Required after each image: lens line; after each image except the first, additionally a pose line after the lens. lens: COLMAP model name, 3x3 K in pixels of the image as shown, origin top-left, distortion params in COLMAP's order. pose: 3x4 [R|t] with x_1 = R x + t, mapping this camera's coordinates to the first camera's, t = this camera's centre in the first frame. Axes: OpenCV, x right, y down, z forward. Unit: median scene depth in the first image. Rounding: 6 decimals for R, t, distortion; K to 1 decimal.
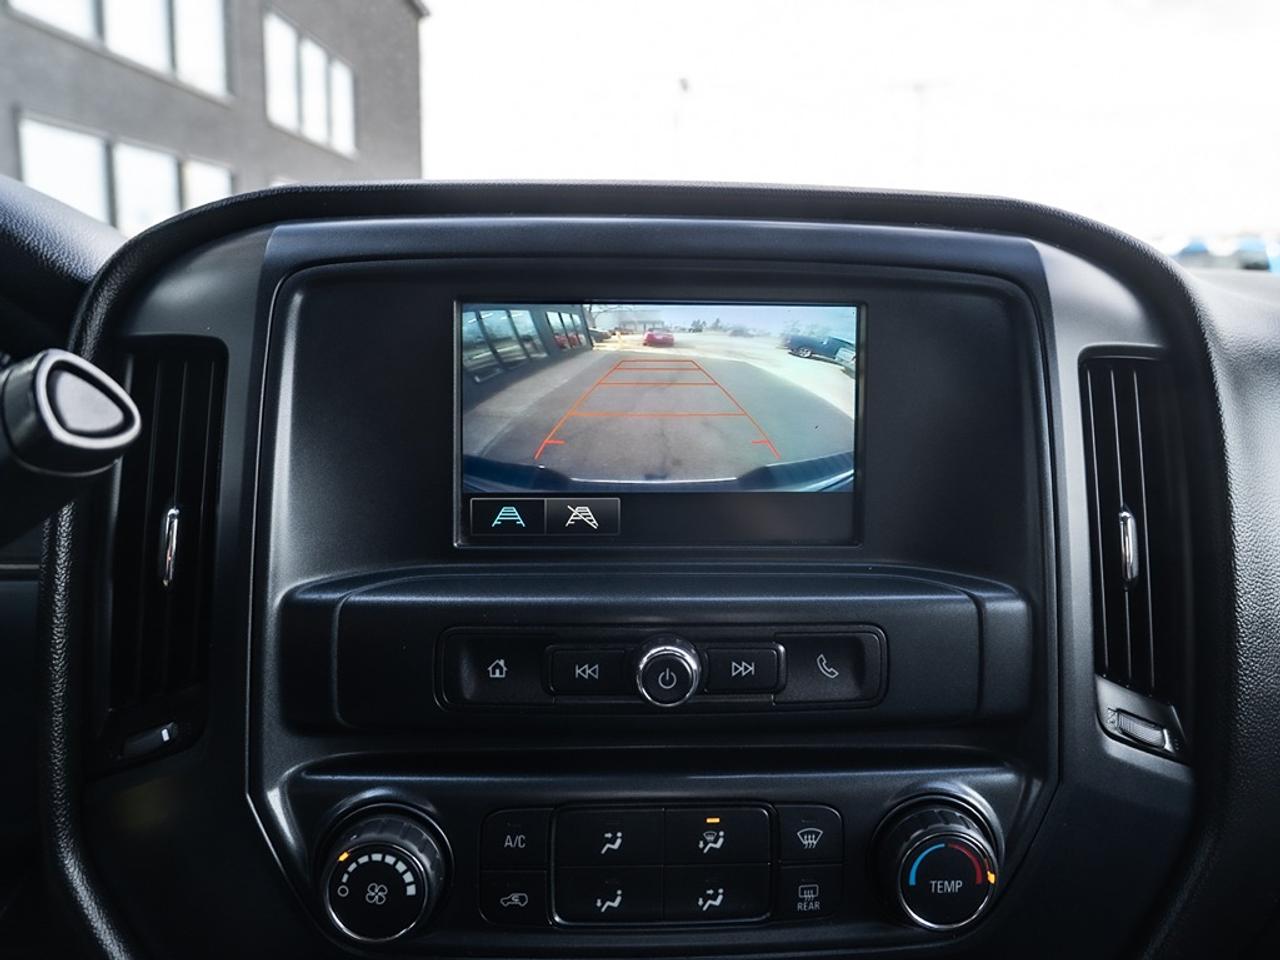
lens RADIAL K [[925.2, 0, 655.2], [0, 925.2, 404.3], [0, 0, 1]] dist [-0.012212, -0.002602]
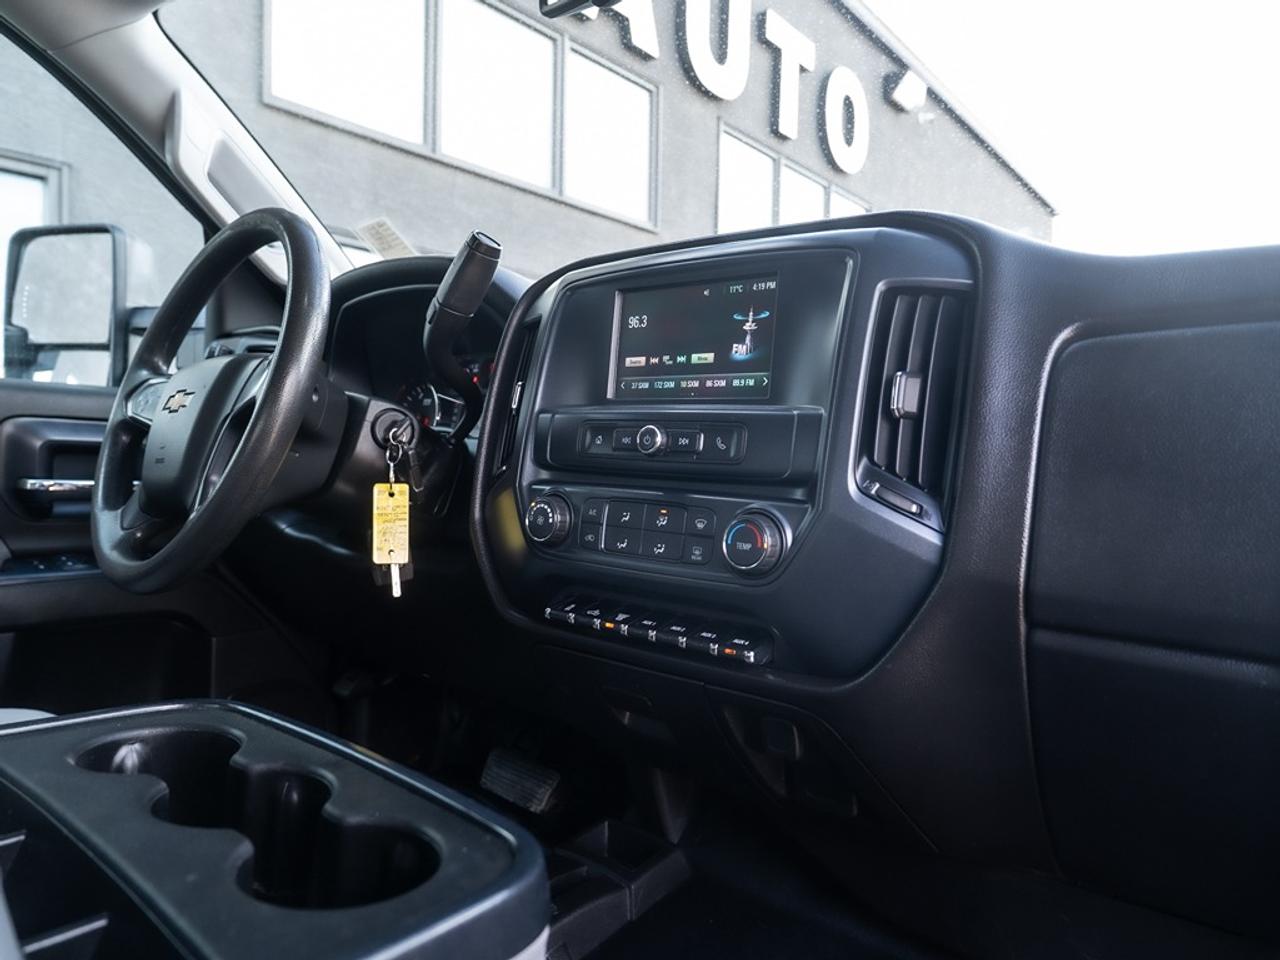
lens RADIAL K [[834.6, 0, 640.0], [0, 834.6, 480.0], [0, 0, 1]] dist [-0.019370, -0.000395]
pose [[0.750039, 0.038900, -0.660248, 1.290106], [-0.106668, 0.992315, -0.062710, 0.508075], [0.652735, 0.117462, 0.748425, -0.478775]]
